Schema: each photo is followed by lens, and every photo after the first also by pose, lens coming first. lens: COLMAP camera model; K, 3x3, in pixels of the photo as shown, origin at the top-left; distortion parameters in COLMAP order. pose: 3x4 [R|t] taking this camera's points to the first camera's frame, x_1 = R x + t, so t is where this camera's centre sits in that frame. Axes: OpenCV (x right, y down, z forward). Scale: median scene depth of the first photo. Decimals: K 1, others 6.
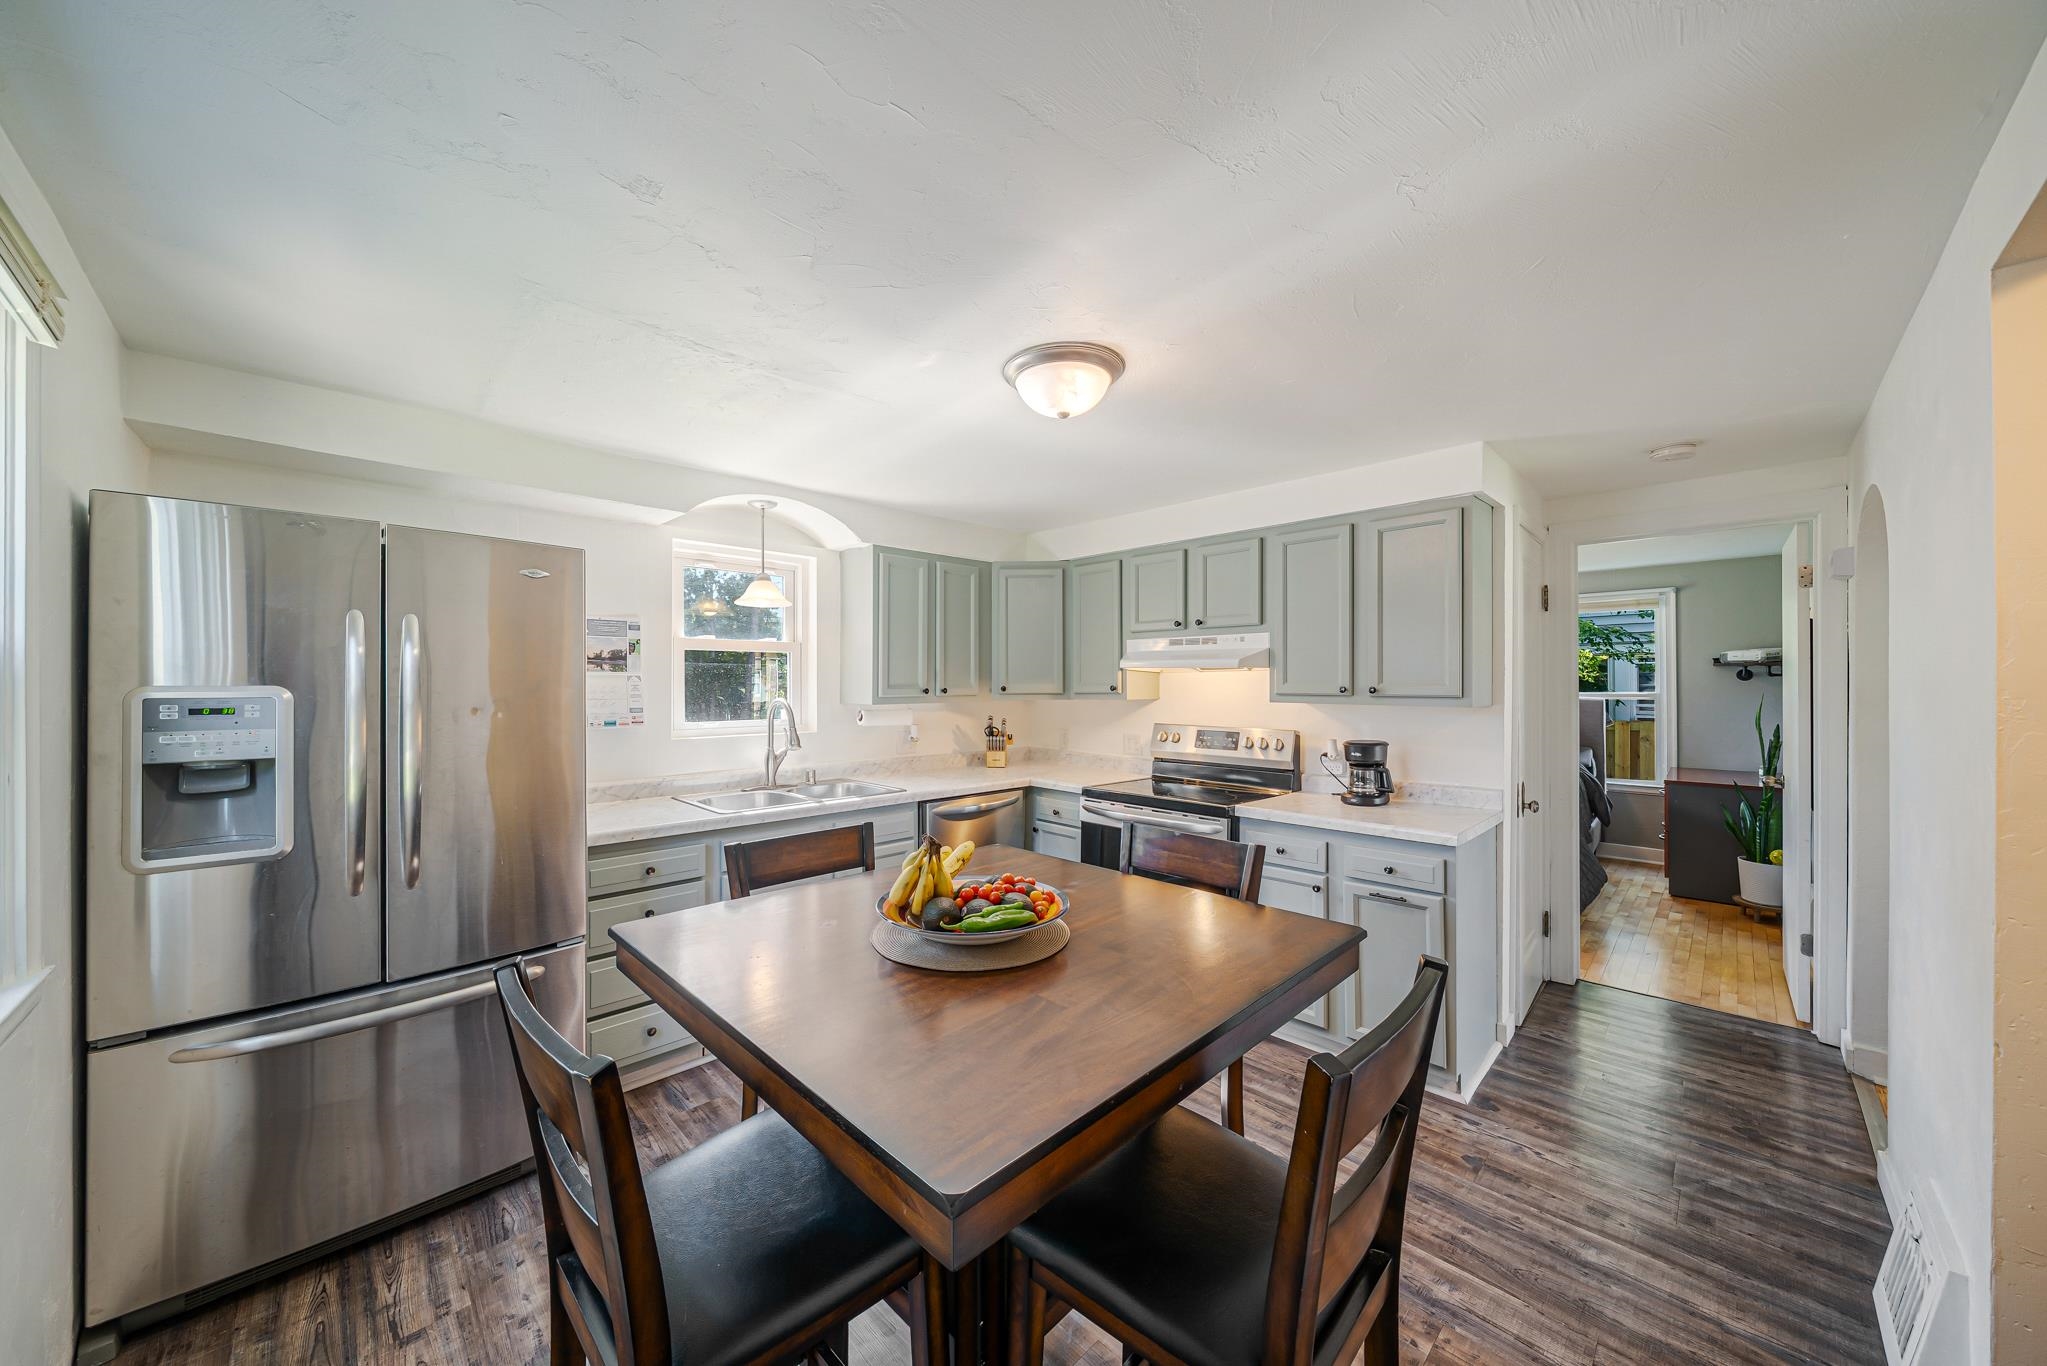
lens RADIAL K [[707.4, 0, 1023.5], [0, 707.4, 683.0], [0, 0, 1]] dist [0.000517, 0.000080]
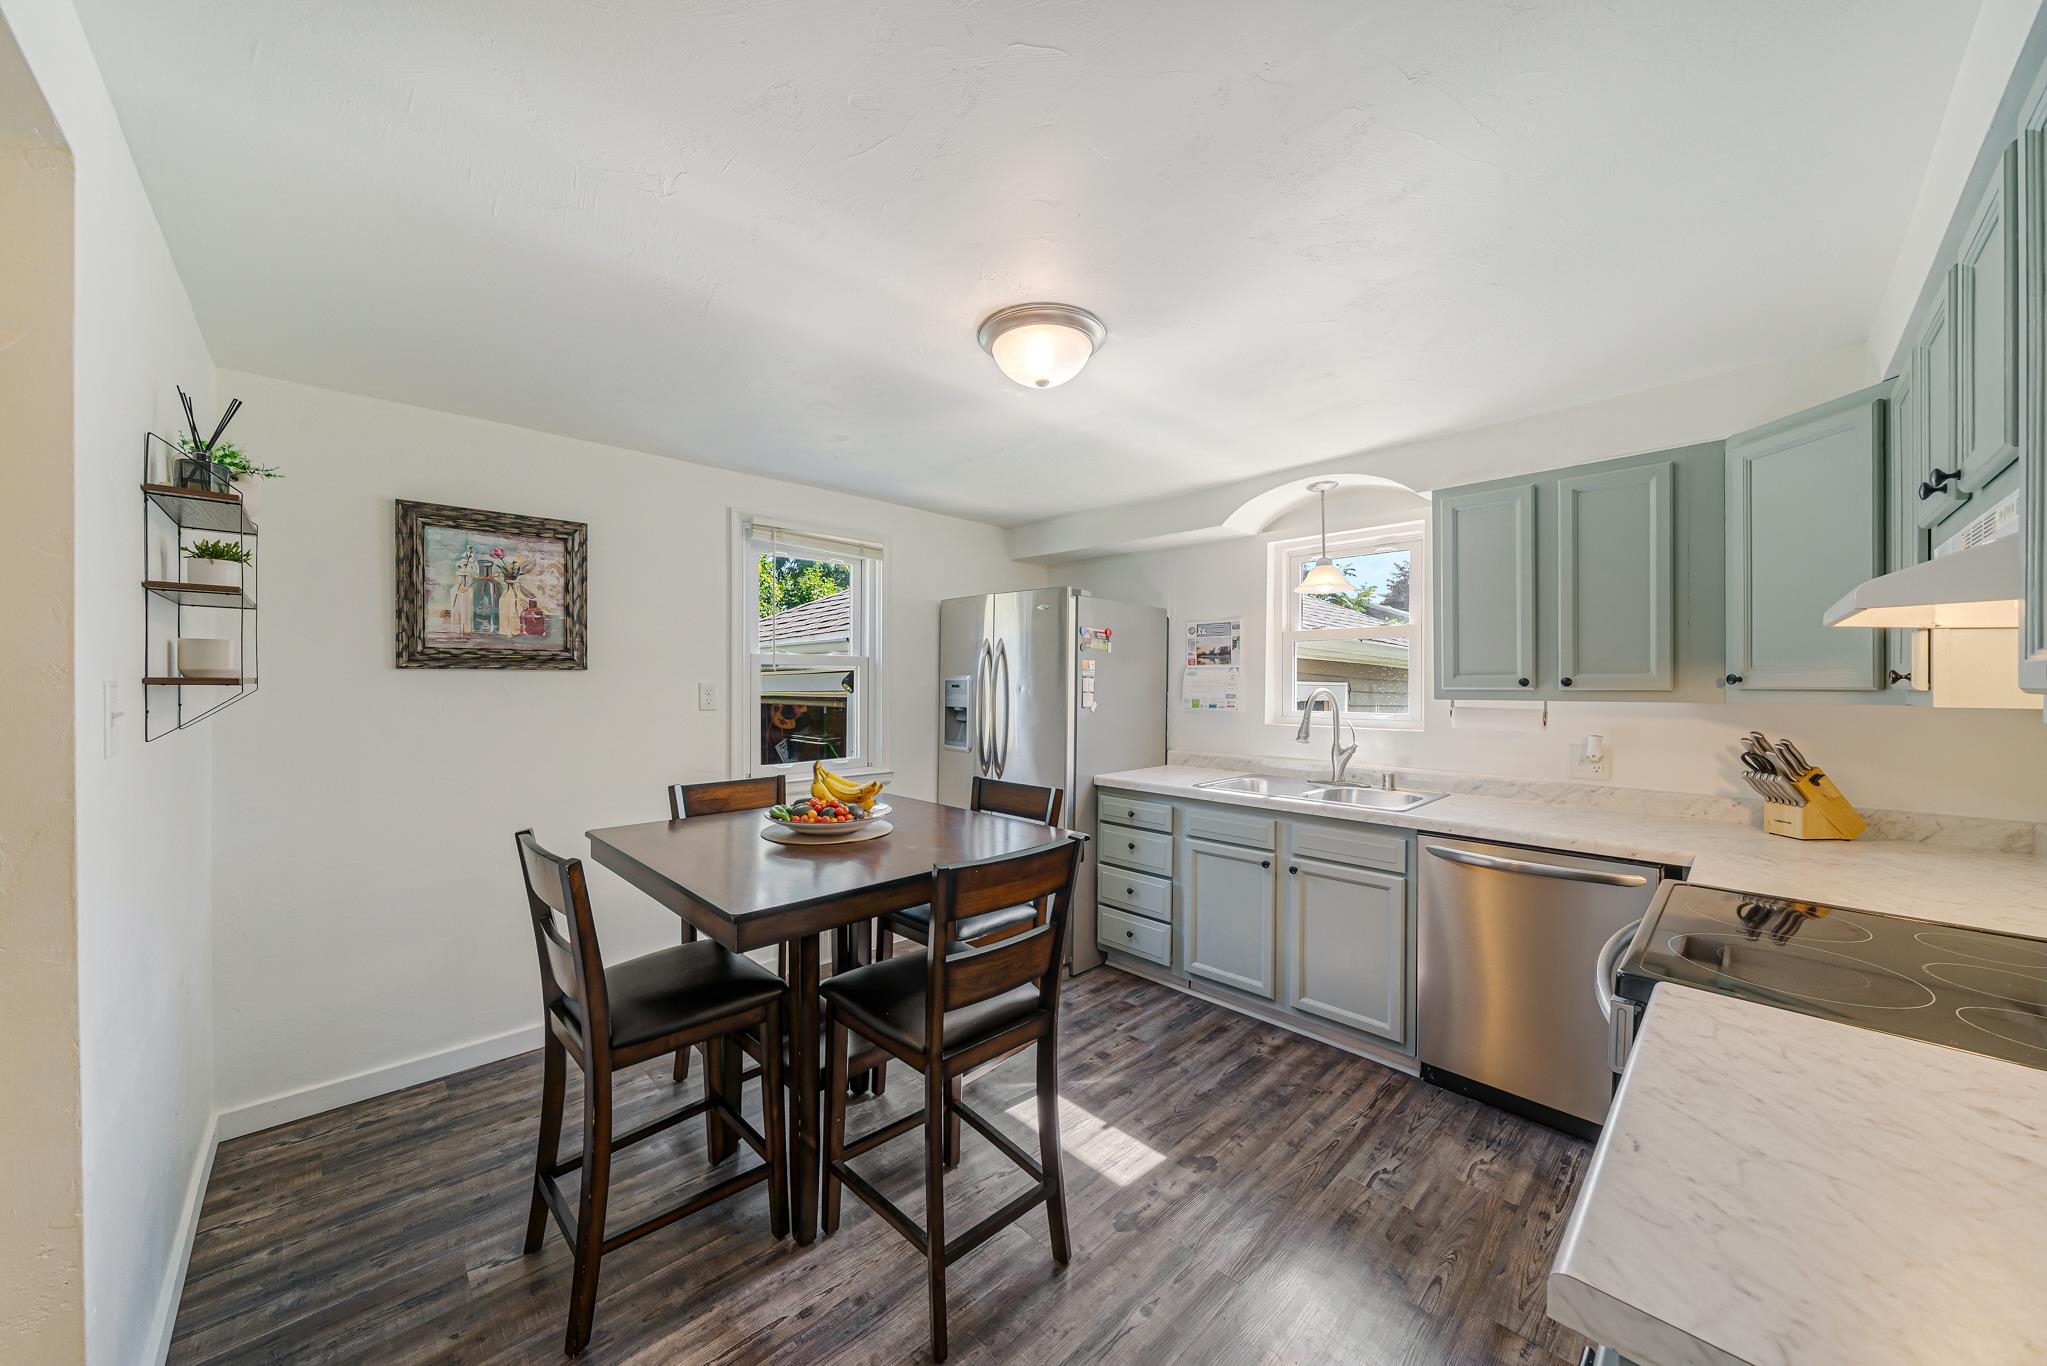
lens RADIAL K [[726.6, 0, 1023.5], [0, 726.6, 683.0], [0, 0, 1]] dist [-0.000967, -0.000095]
pose [[-0.013386, 0.004259, -0.999901, 0.622751], [0.001849, 0.999989, 0.004234, 0.009458], [0.999909, -0.001792, -0.013393, 0.603051]]
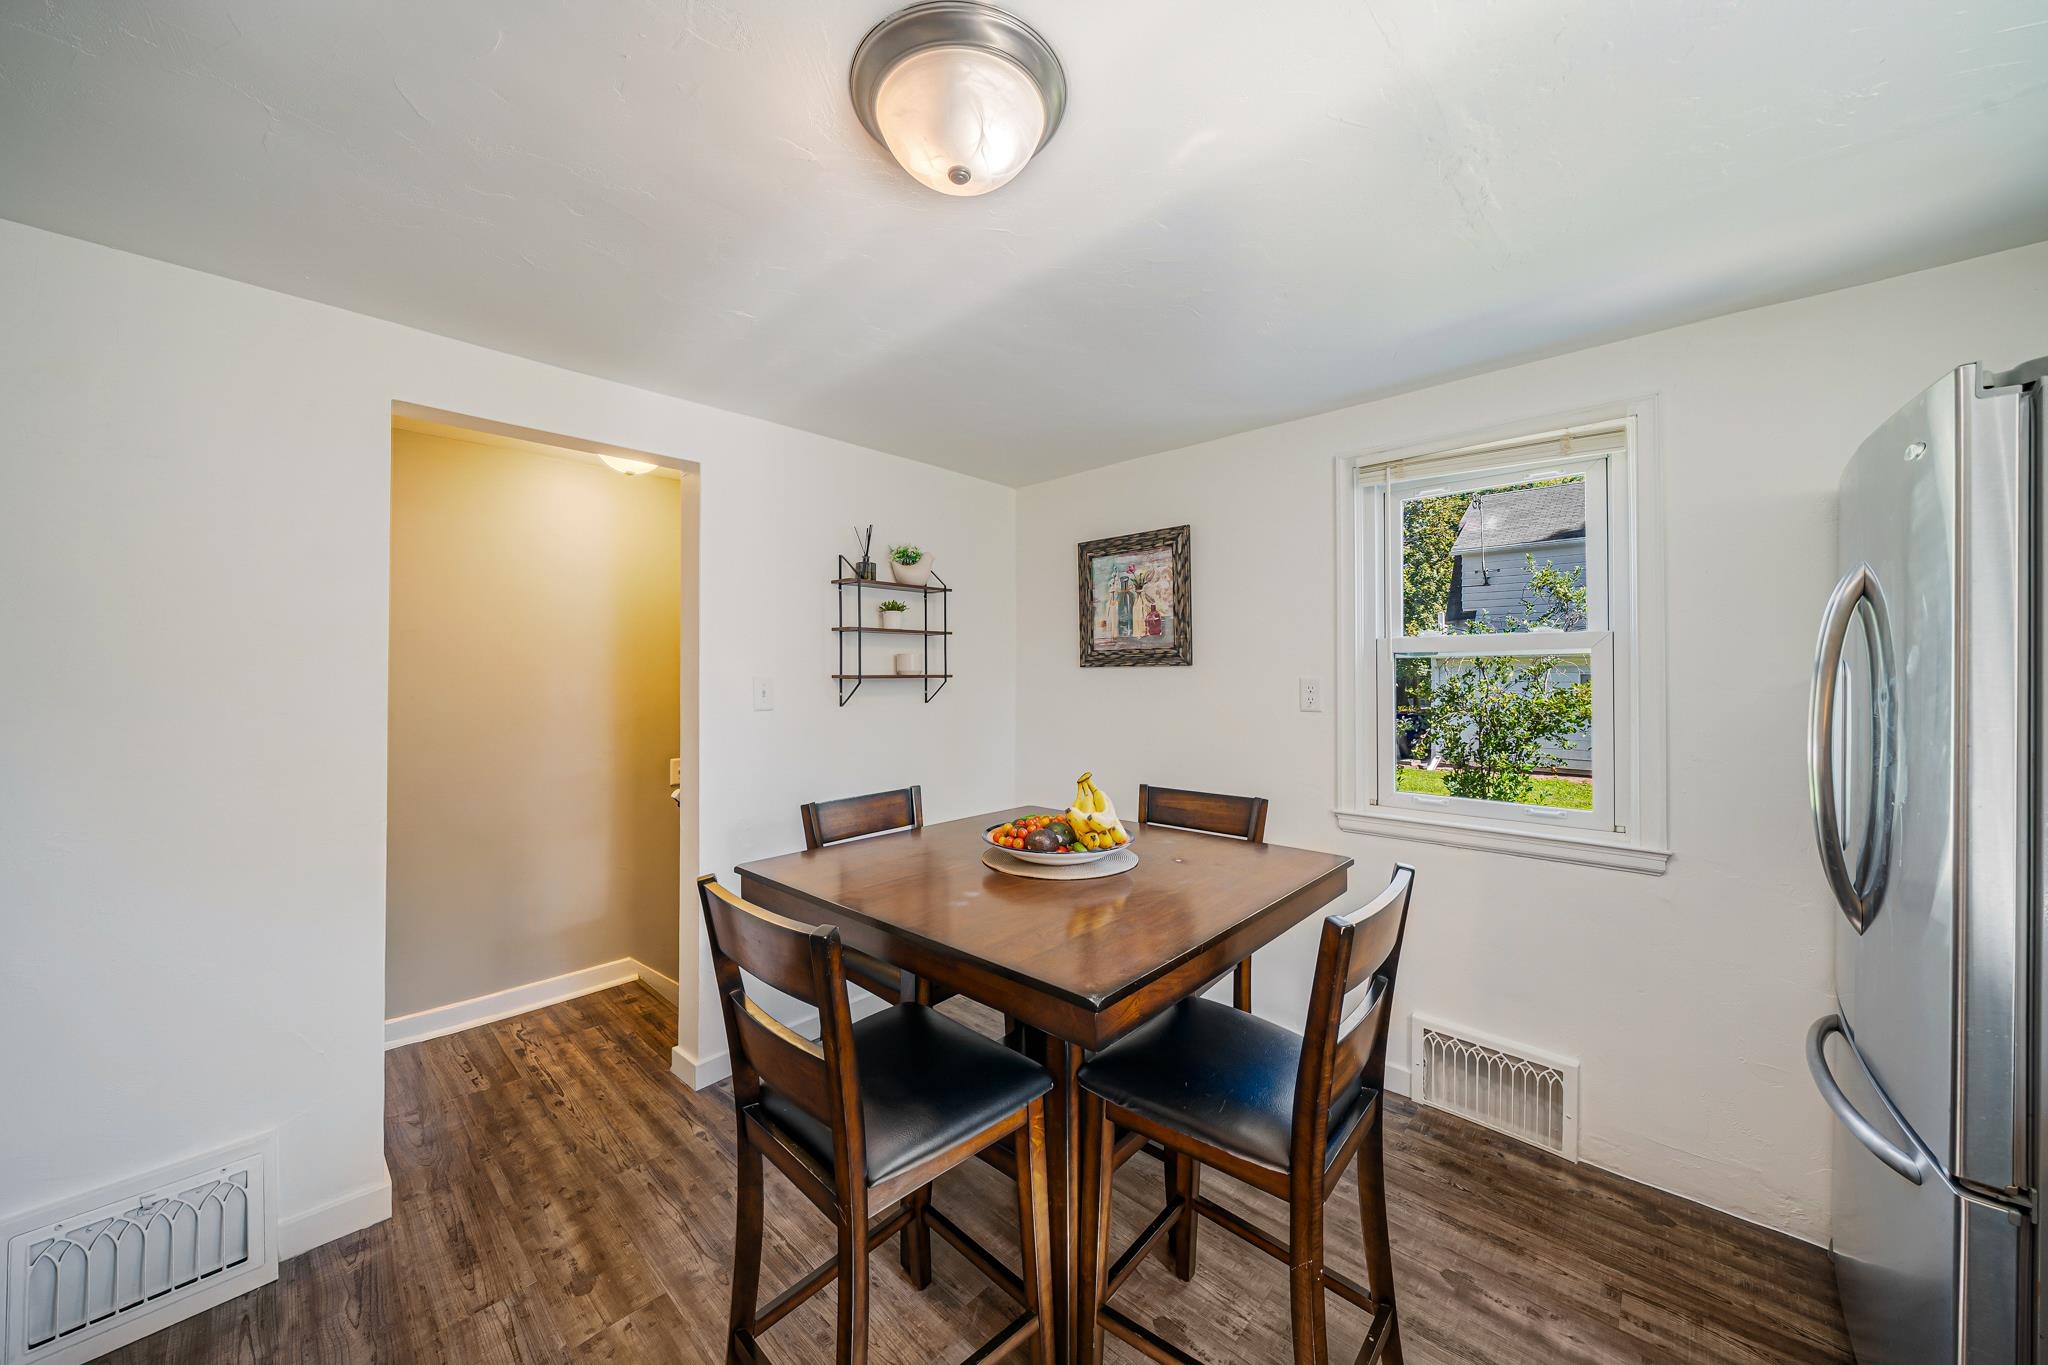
lens RADIAL K [[722.1, 0, 994.8], [0, 722.1, 669.2], [0, 0, 1]] dist [-0.000635, -0.000093]
pose [[-0.999853, 0.001982, -0.017045, 0.020513], [0.002198, 0.999917, -0.012666, 0.011713], [0.017018, -0.012701, -0.999775, 0.956690]]
